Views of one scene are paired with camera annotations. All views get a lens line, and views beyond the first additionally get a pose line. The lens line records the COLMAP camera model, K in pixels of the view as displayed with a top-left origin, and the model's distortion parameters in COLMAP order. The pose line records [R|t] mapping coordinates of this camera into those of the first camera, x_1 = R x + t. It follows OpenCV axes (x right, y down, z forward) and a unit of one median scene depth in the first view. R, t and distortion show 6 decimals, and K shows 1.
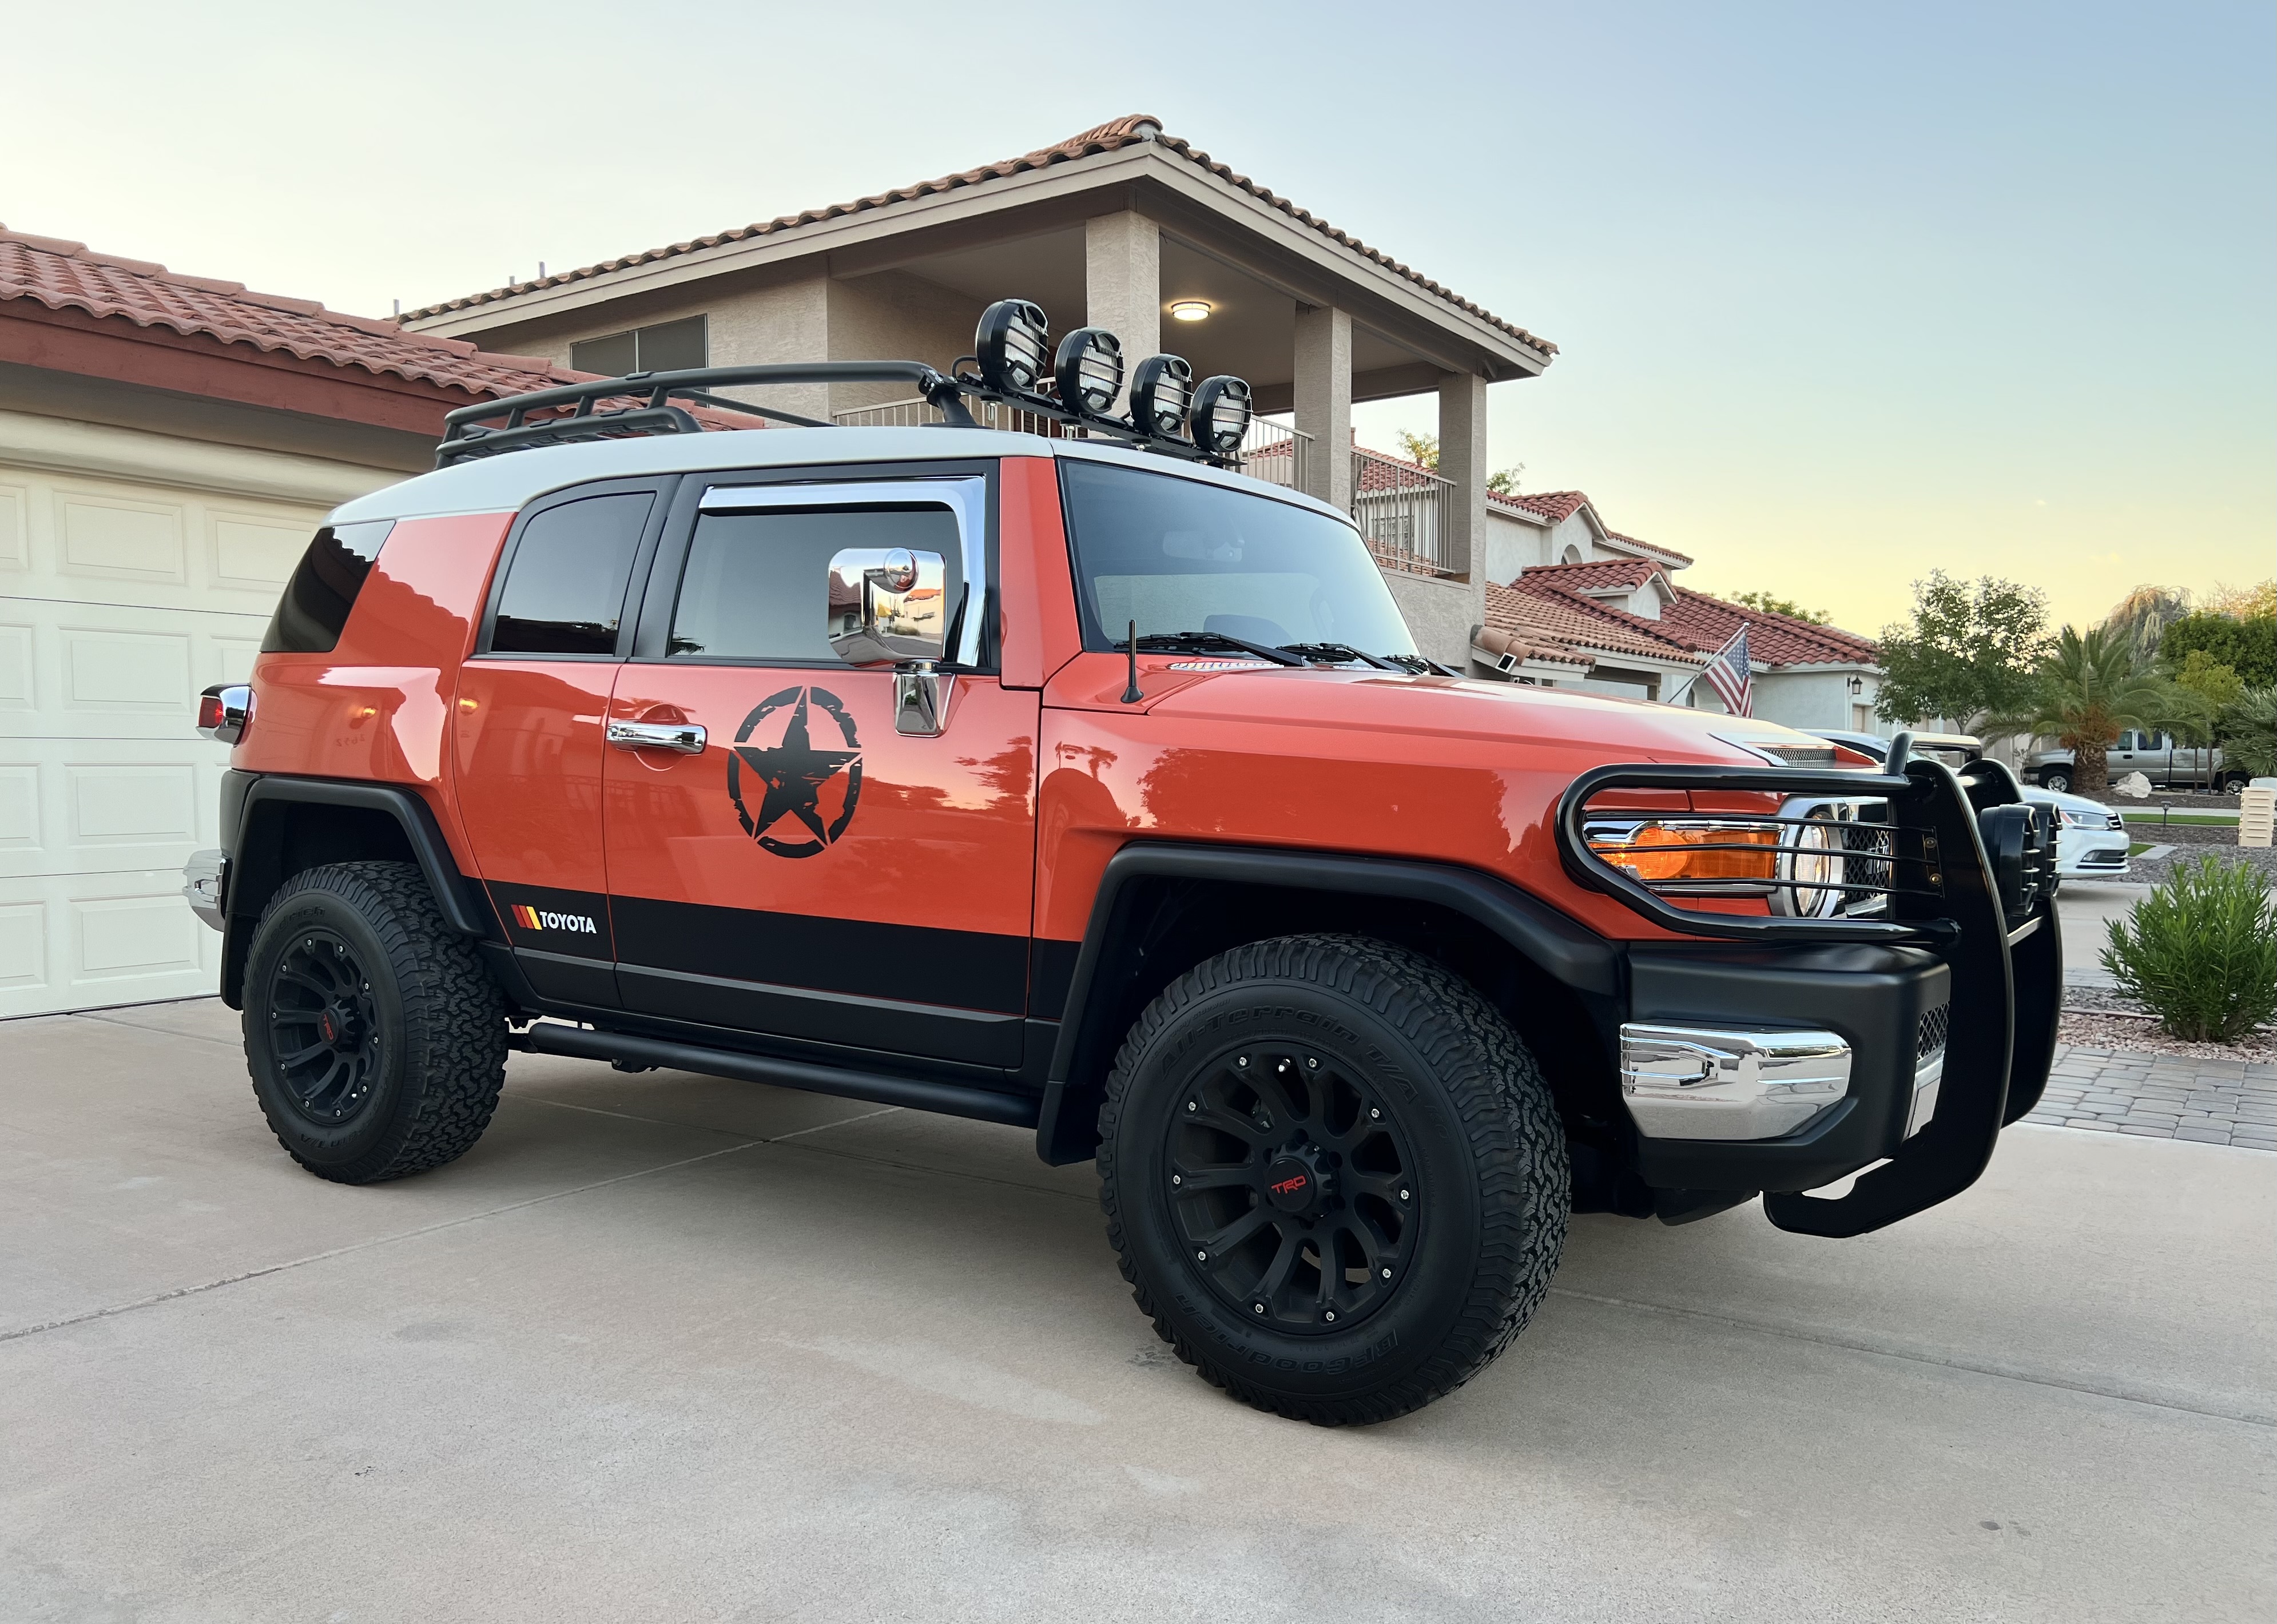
lens RADIAL K [[1755.4, 0, 1222.8], [0, 1755.4, 730.5], [0, 0, 1]] dist [0.111313, -0.139180]
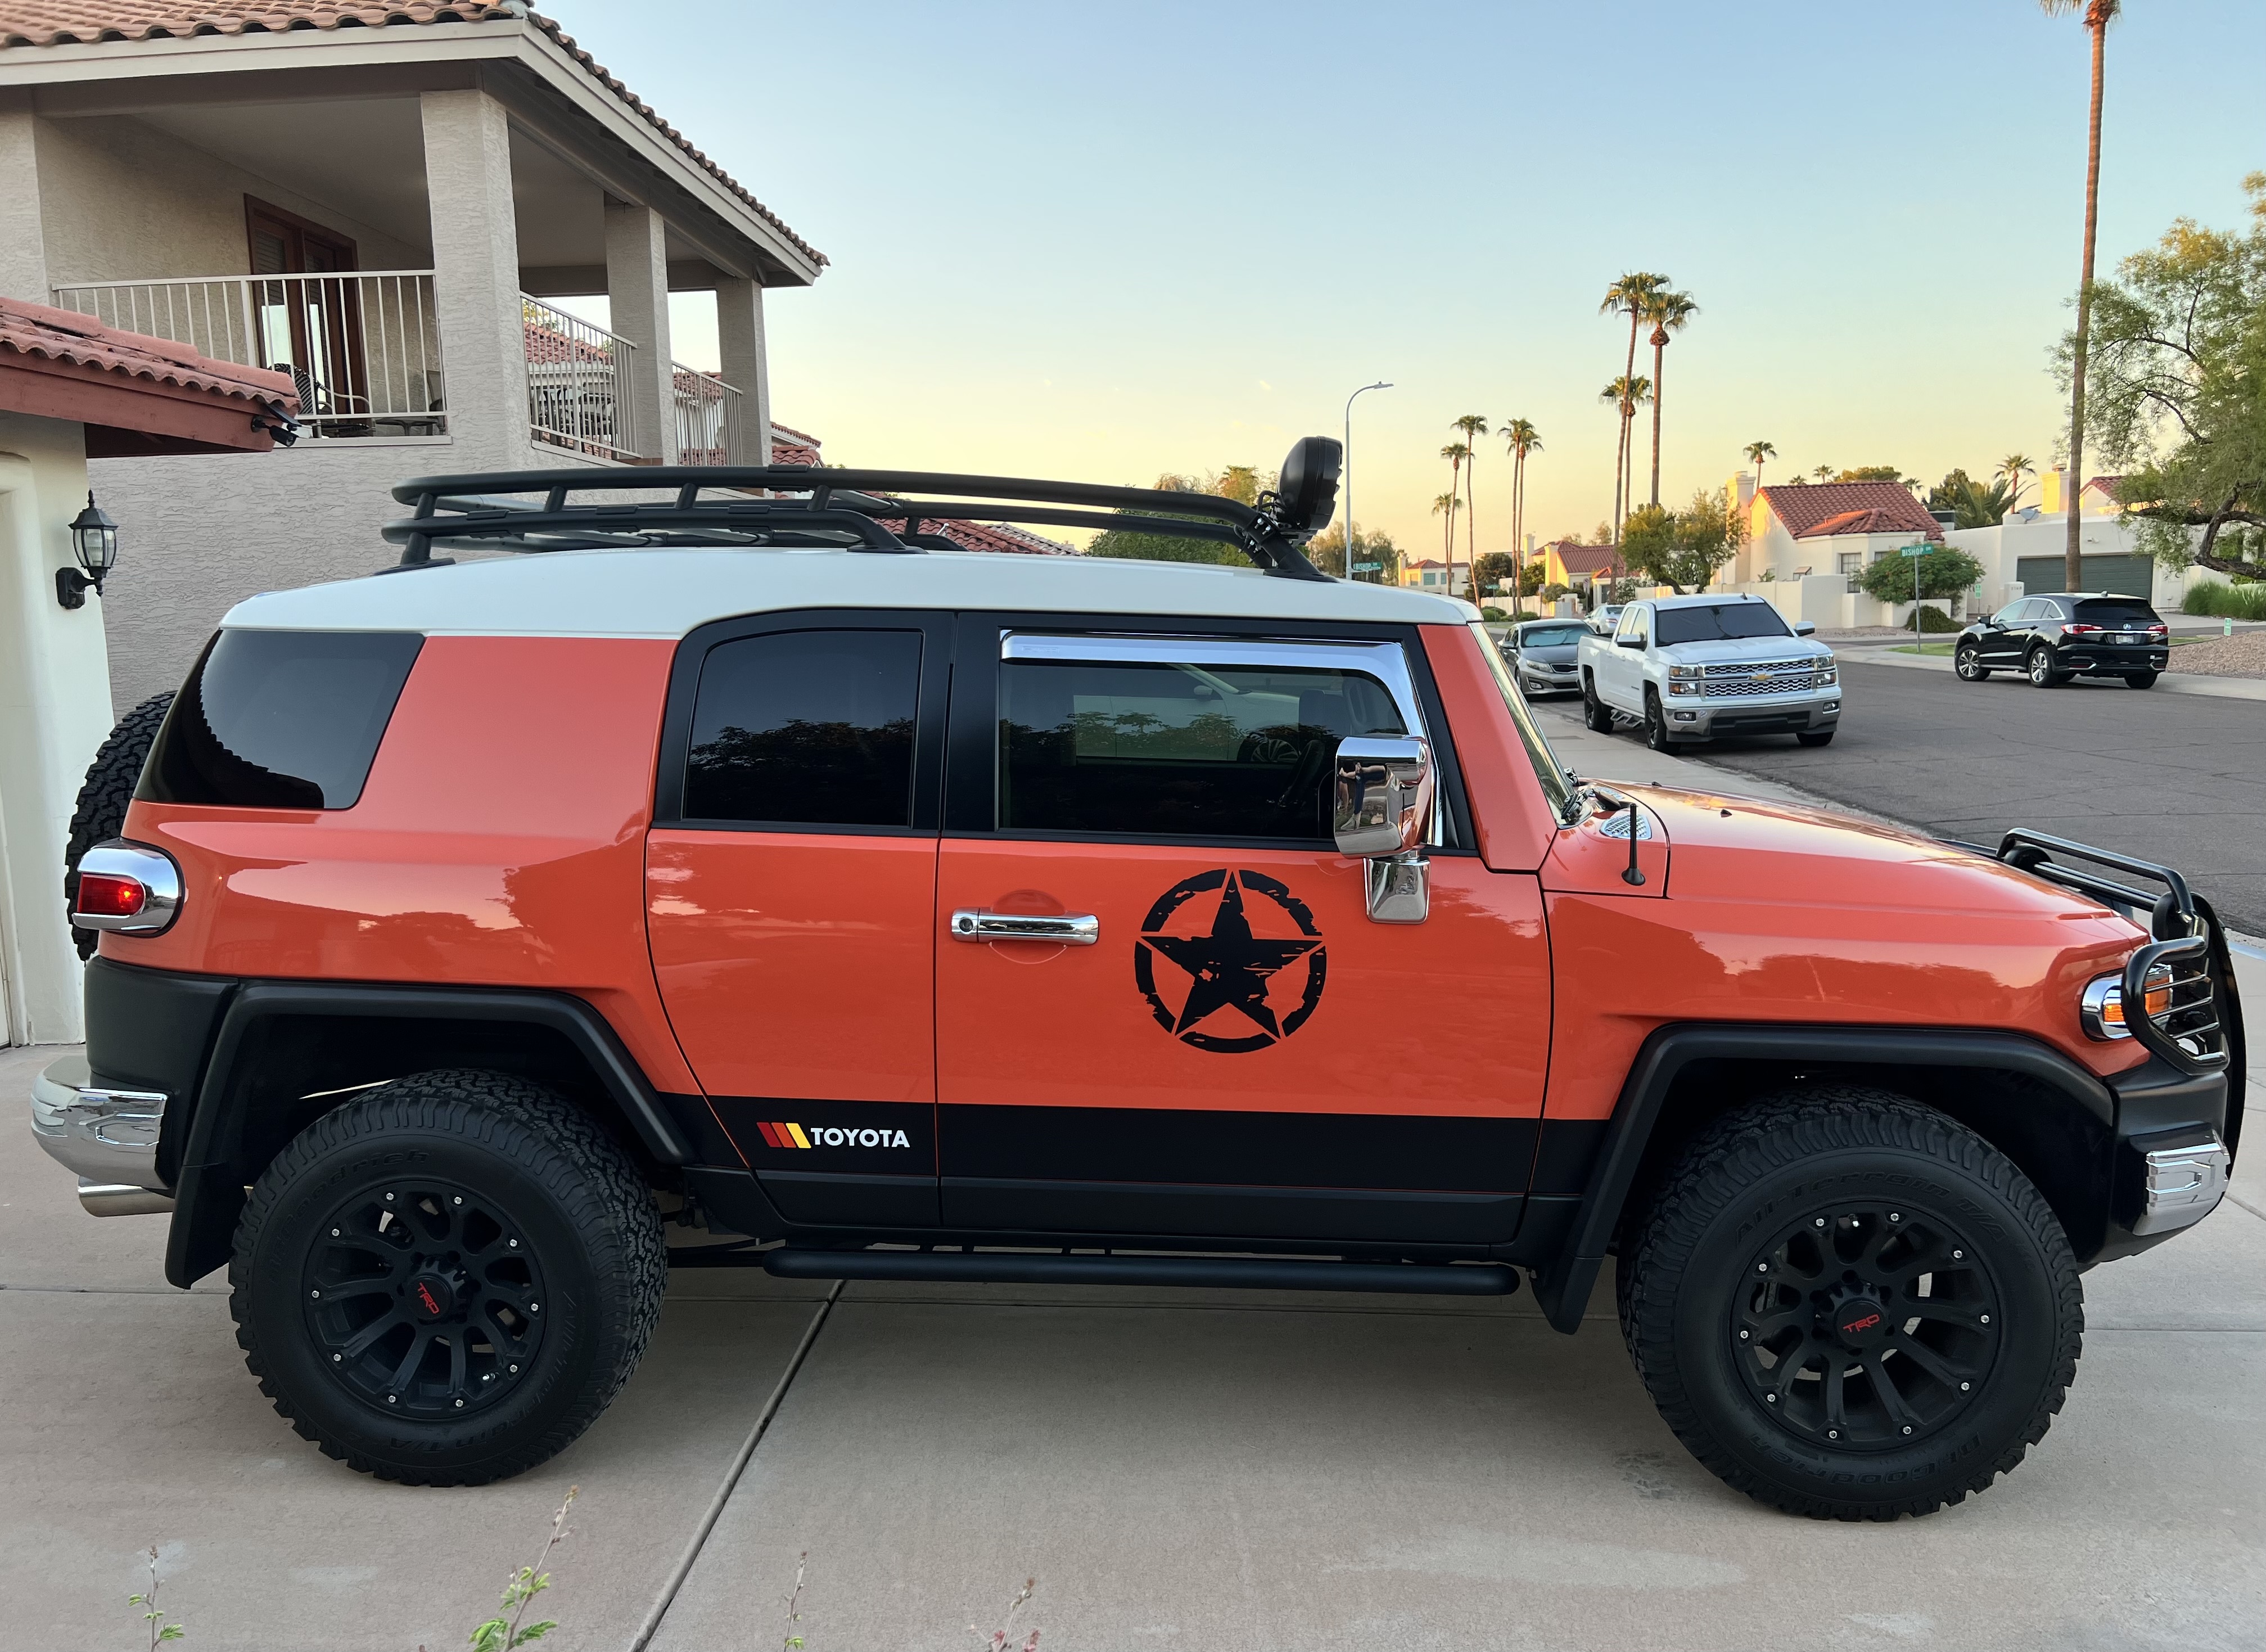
lens RADIAL K [[1672.8, 0, 1191.8], [0, 1672.8, 709.9], [0, 0, 1]] dist [0.103903, -0.130587]
pose [[0.865296, -0.046703, 0.499081, -0.692206], [0.008860, 0.996920, 0.077928, -0.178285], [-0.501183, -0.063009, 0.863044, 0.246562]]
